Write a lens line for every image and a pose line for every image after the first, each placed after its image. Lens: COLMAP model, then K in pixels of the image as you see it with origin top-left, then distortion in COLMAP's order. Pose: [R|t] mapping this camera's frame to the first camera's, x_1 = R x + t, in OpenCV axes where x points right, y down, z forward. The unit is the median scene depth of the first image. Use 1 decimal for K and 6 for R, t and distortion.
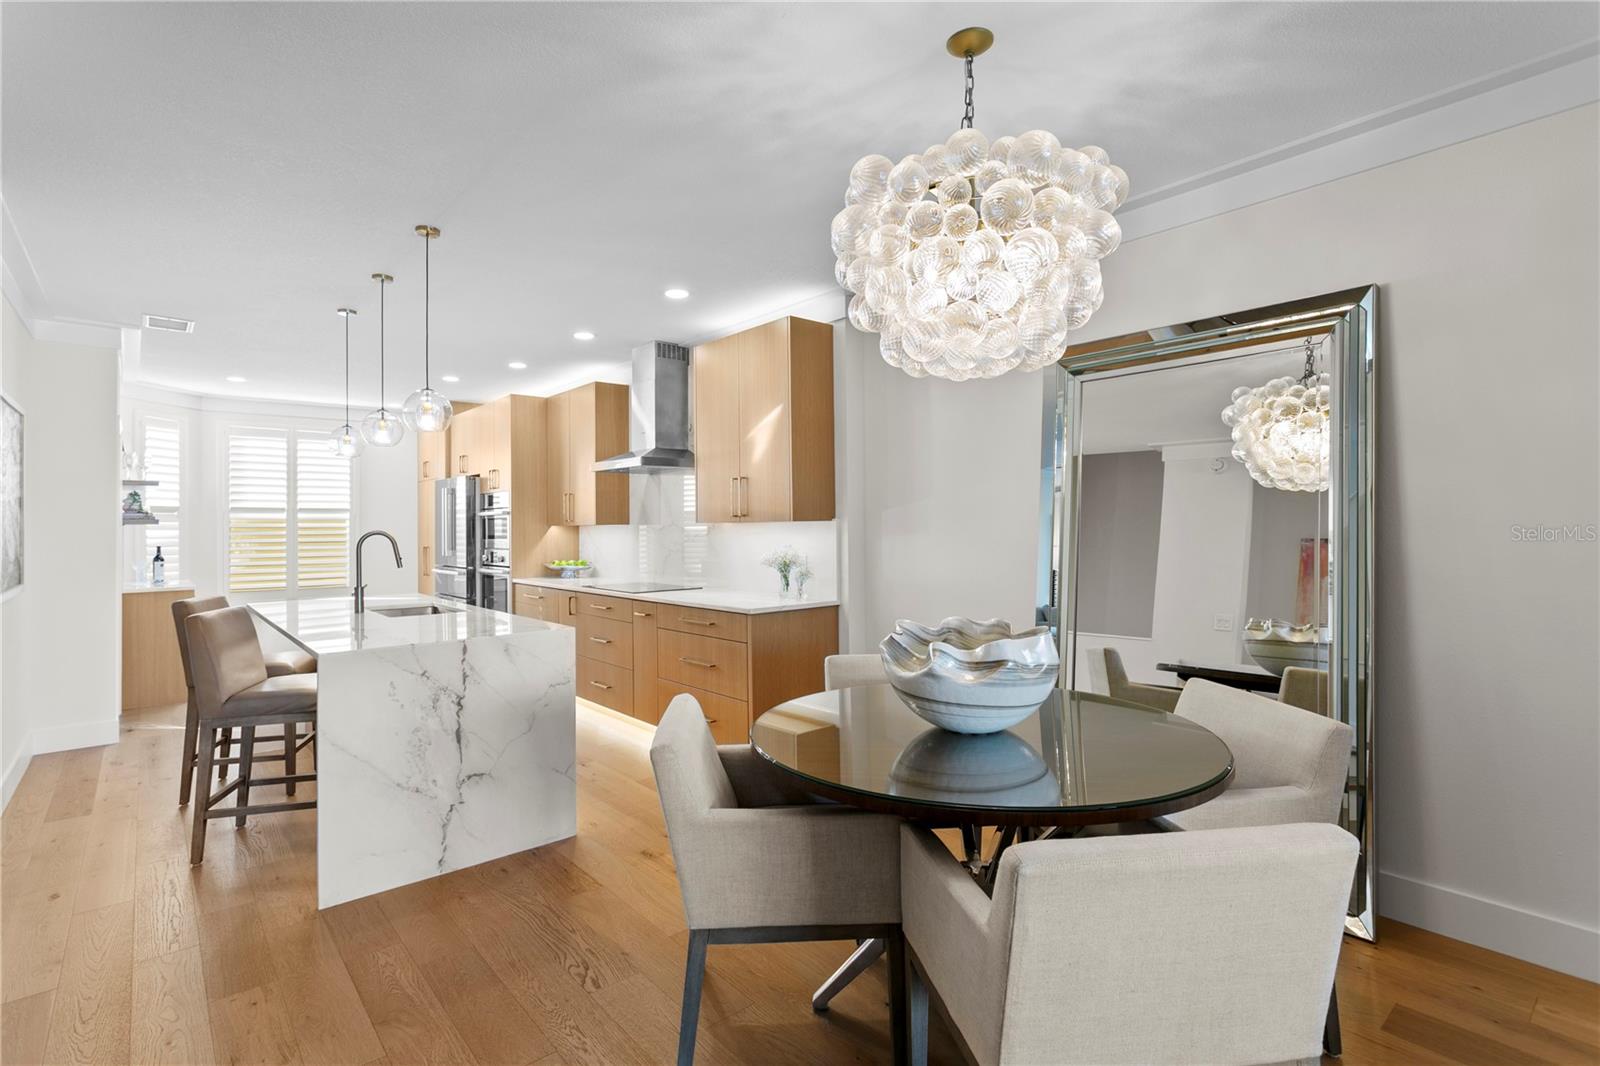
lens RADIAL K [[764.6, 0, 798.3], [0, 764.6, 524.4], [0, 0, 1]] dist [0.002717, -0.000079]
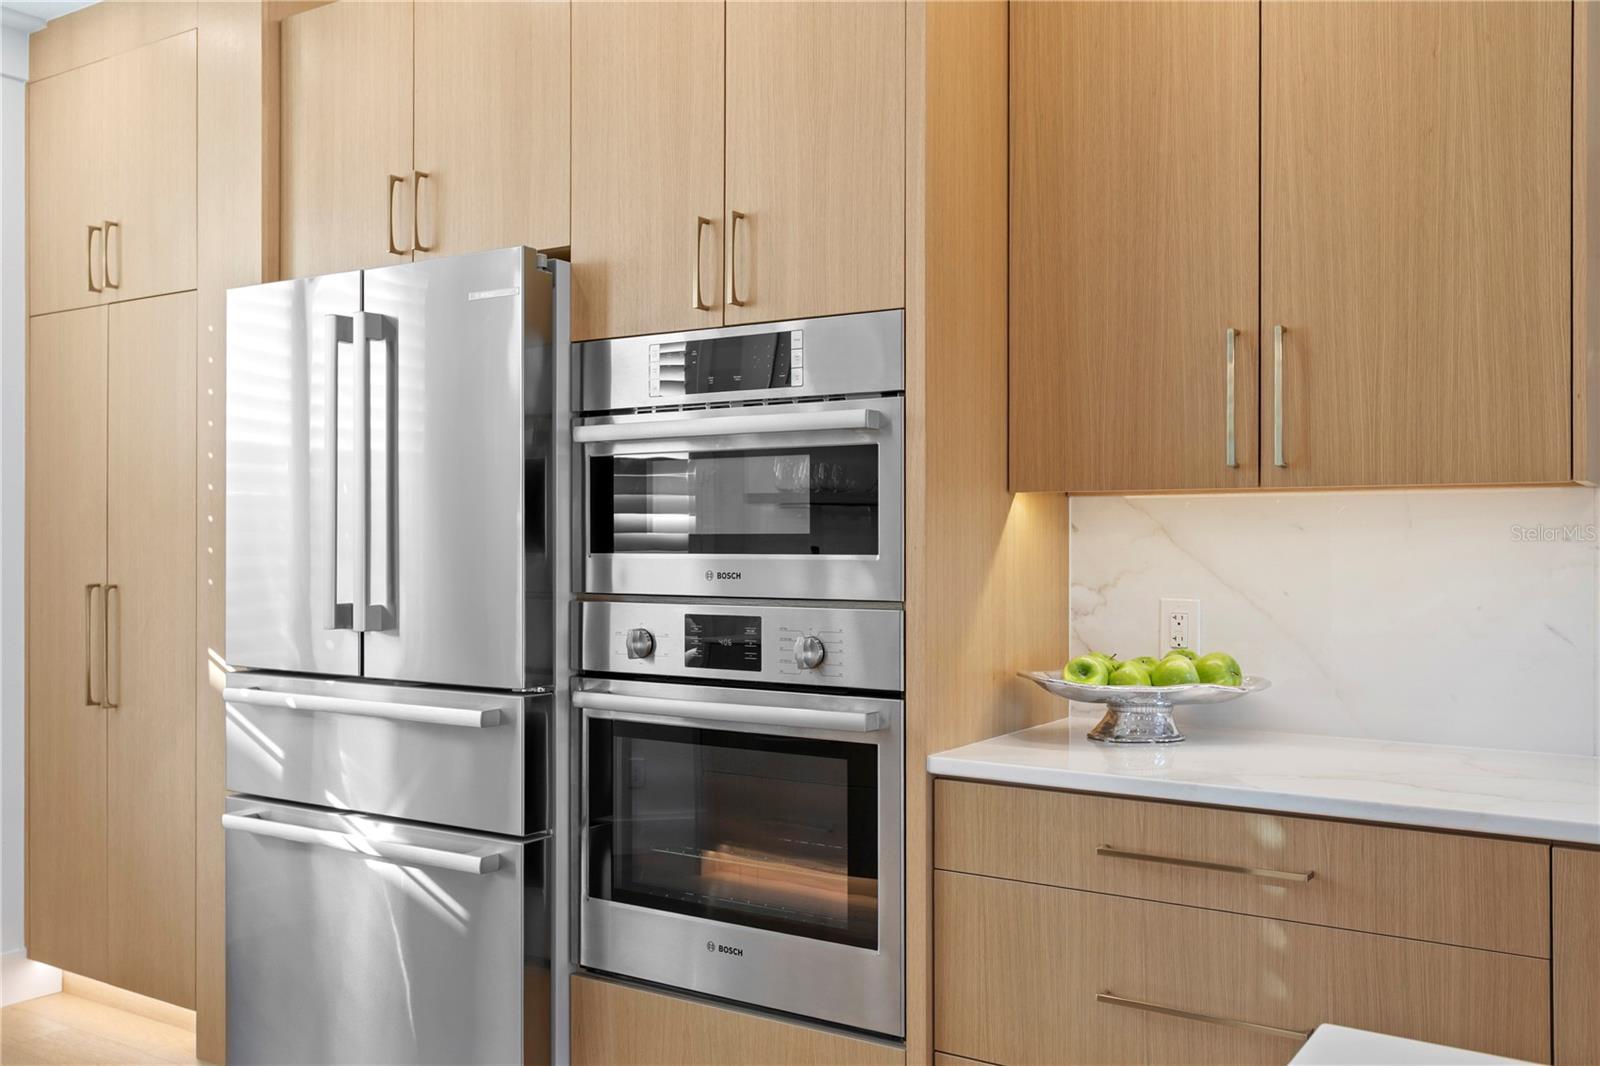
lens RADIAL K [[1448.4, 0, 799.1], [0, 1448.4, 528.1], [0, 0, 1]] dist [0.003635, 0.000000]
pose [[0.964572, 0.013188, 0.263490, -0.552662], [-0.011848, 0.999908, -0.006675, 0.017233], [-0.263554, 0.003317, 0.964639, 0.712560]]
